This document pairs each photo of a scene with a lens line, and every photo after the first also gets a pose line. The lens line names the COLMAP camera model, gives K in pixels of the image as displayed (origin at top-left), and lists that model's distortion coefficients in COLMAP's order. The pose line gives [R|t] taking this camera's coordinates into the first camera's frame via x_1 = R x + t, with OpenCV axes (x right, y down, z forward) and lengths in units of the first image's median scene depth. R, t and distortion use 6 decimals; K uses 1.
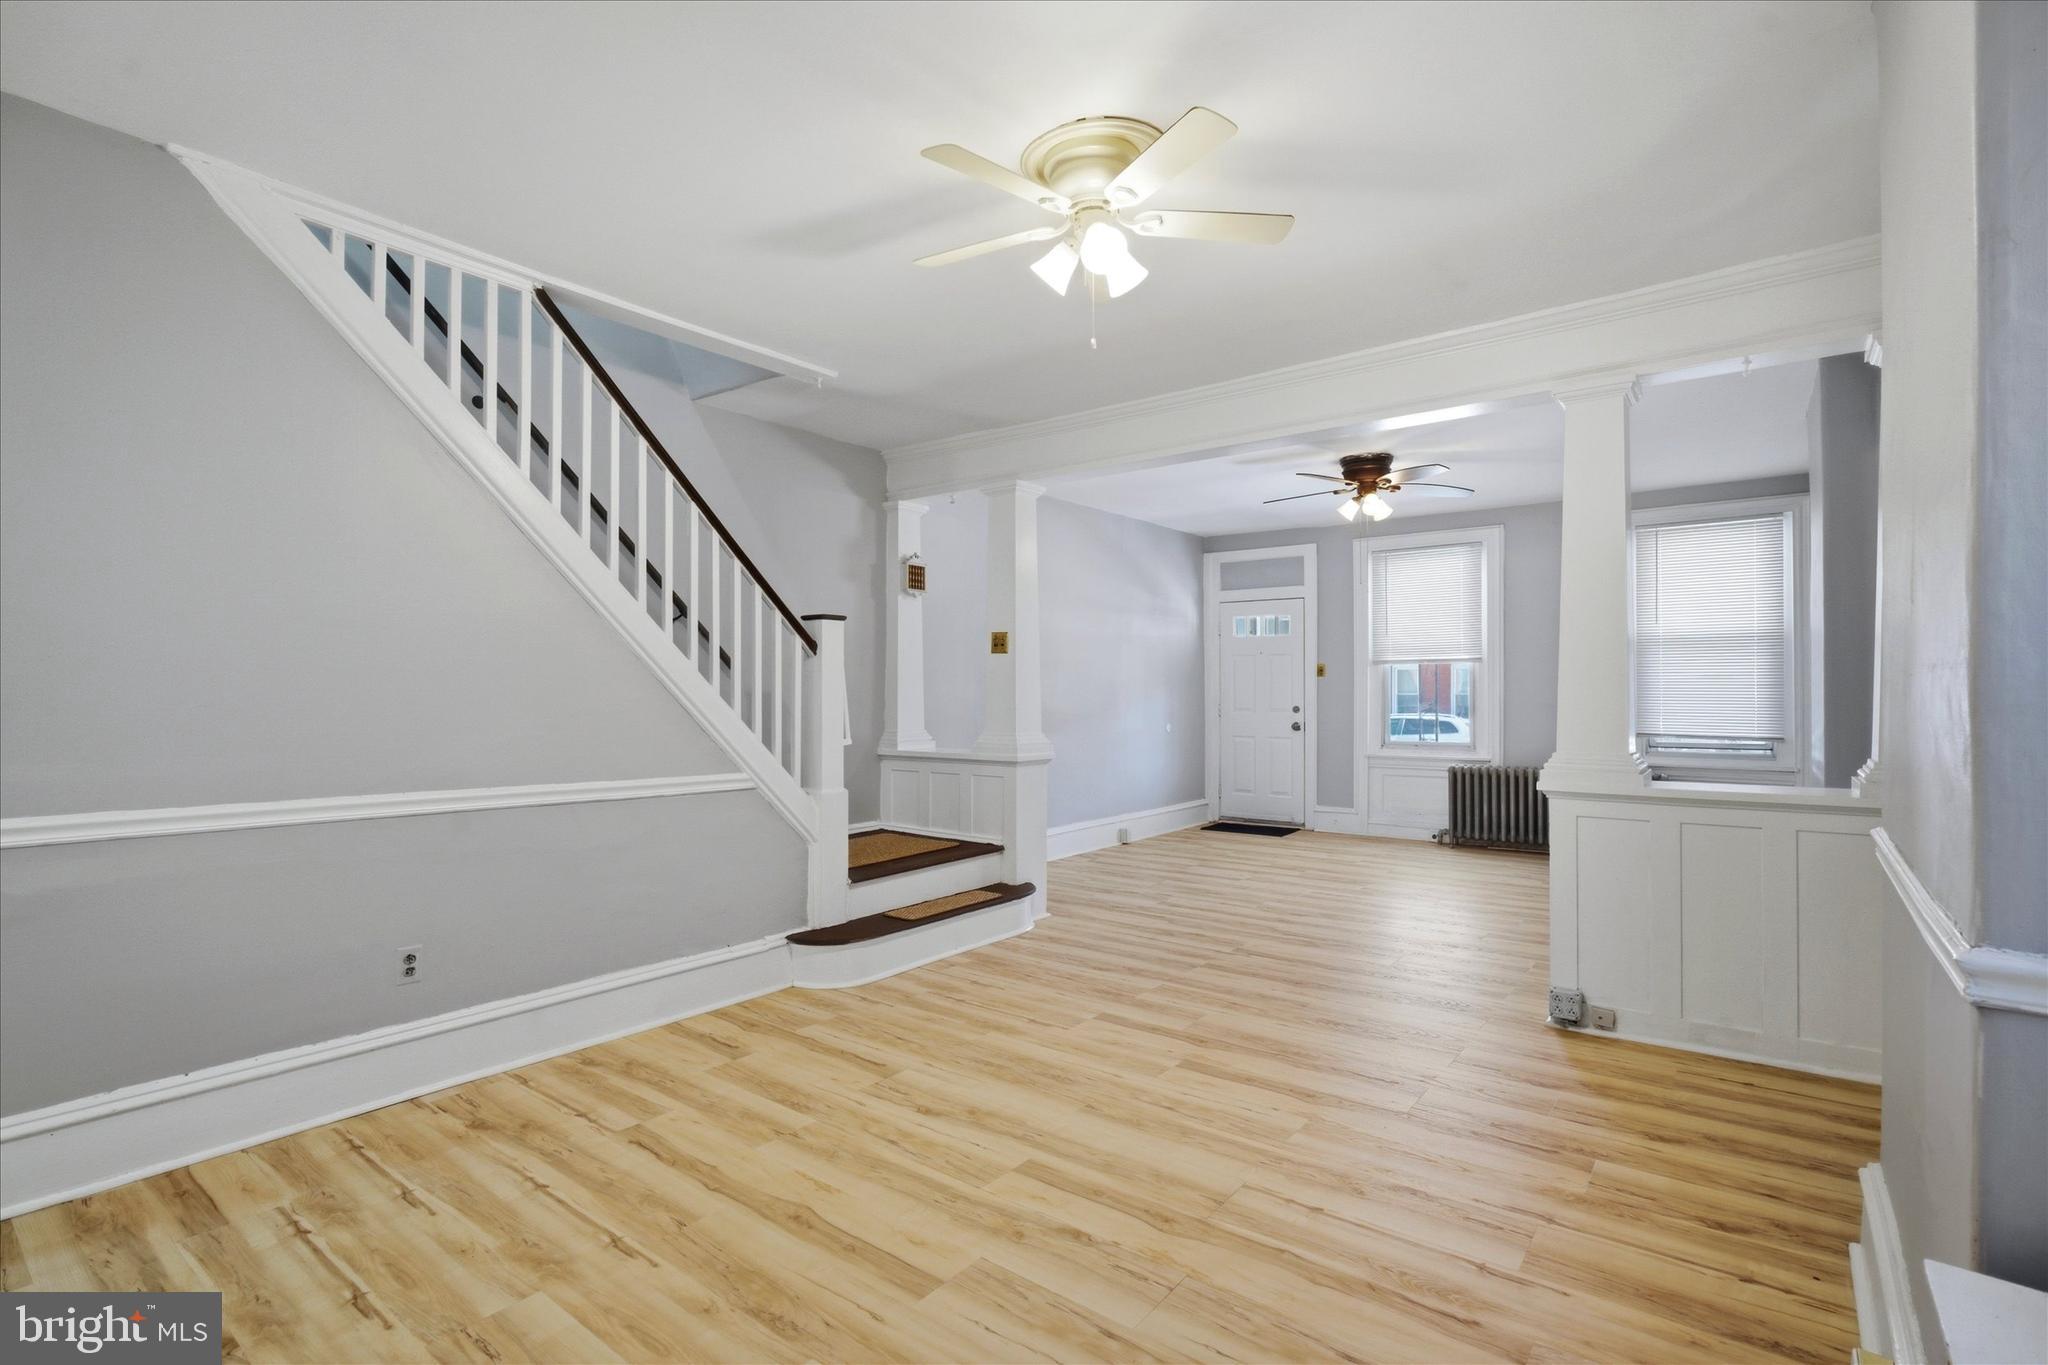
lens RADIAL K [[942.8, 0, 1028.1], [0, 942.8, 687.5], [0, 0, 1]] dist [-0.016183, 0.004804]
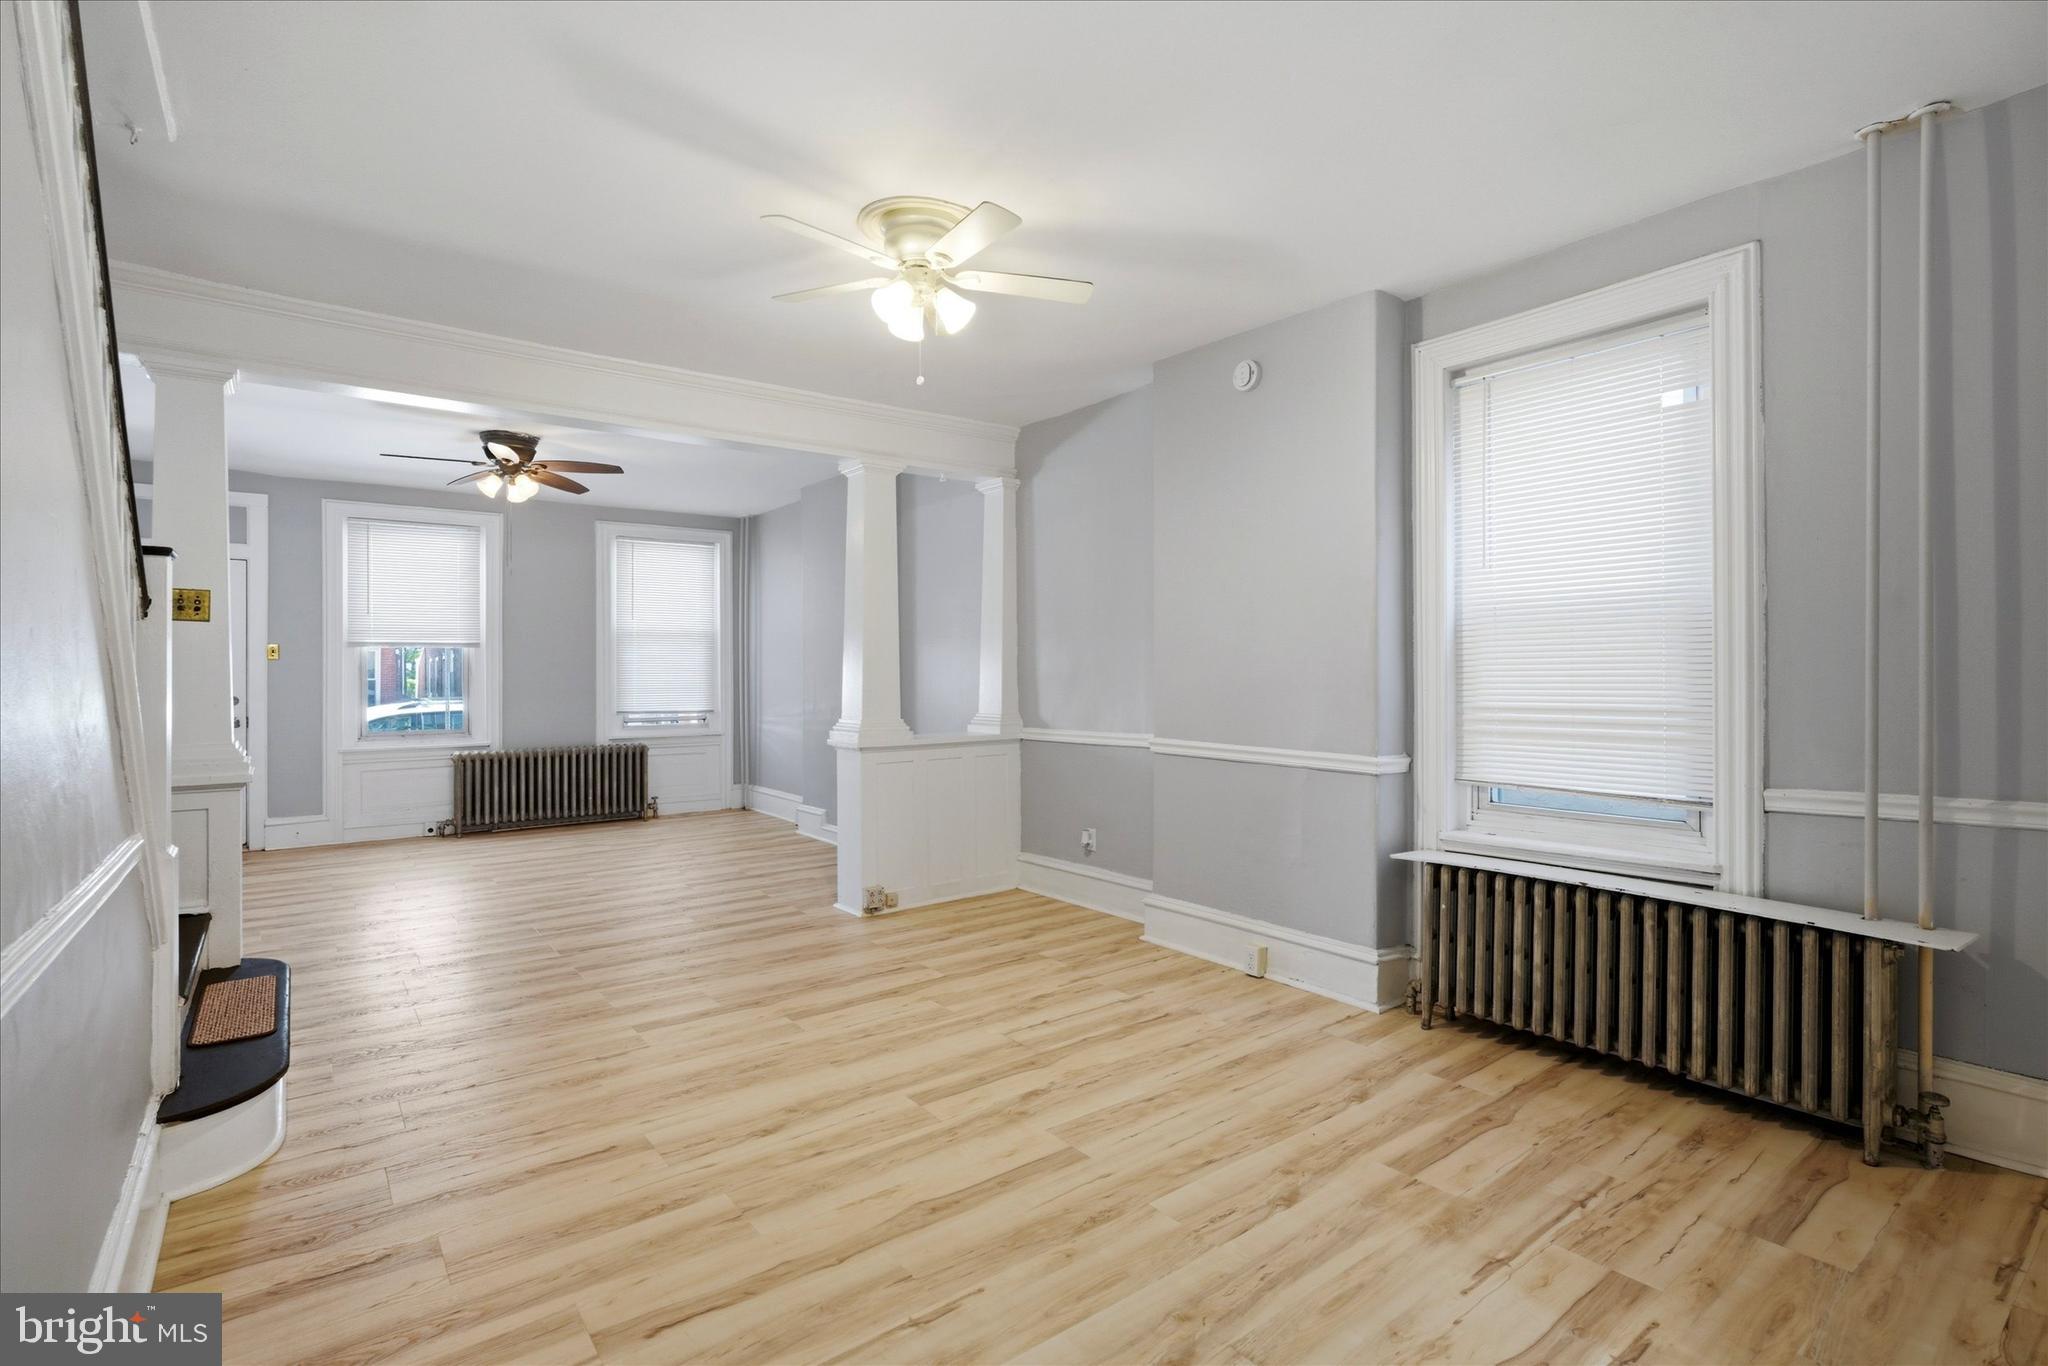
lens RADIAL K [[942.8, 0, 1015.7], [0, 942.8, 678.4], [0, 0, 1]] dist [-0.016183, 0.004804]
pose [[0.270122, -0.003840, 0.962818, -0.932735], [-0.003121, 0.999983, 0.004864, -0.002485], [-0.962821, -0.004319, 0.270106, 0.514210]]
